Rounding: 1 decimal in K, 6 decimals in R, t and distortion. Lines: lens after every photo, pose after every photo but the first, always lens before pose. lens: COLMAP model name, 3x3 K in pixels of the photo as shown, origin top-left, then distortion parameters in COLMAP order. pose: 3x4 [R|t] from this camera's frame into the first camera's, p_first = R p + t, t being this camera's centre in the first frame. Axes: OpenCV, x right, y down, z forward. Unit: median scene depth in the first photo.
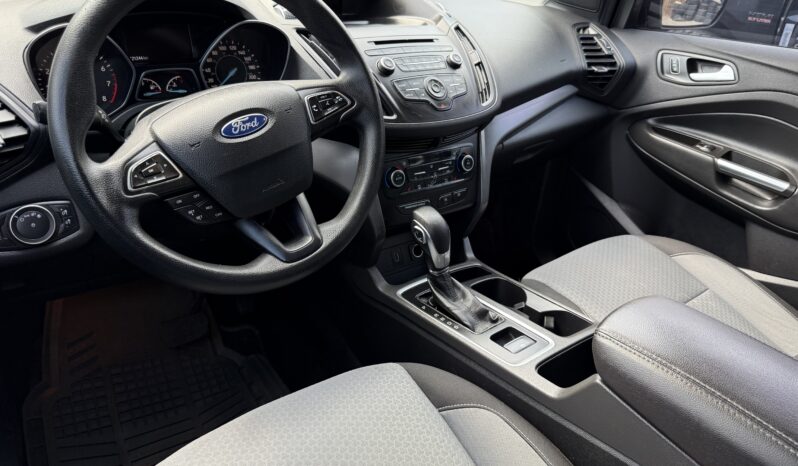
lens RADIAL K [[576.7, 0, 409.5], [0, 576.7, 216.0], [0, 0, 1]] dist [0.024390, -0.031533]
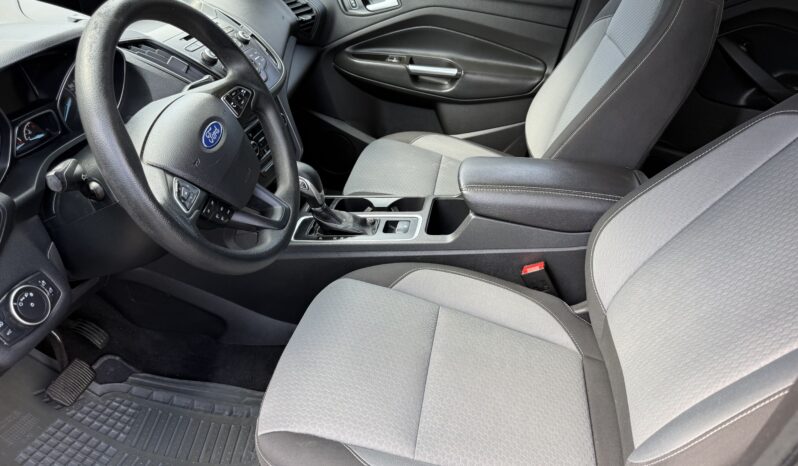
lens RADIAL K [[576.7, 0, 401.8], [0, 576.7, 239.4], [0, 0, 1]] dist [0.024390, -0.031533]
pose [[0.731541, -0.419720, 0.537293, -0.385823], [0.342277, 0.907633, 0.243000, -0.062327], [-0.589656, 0.006138, 0.807631, -0.091632]]
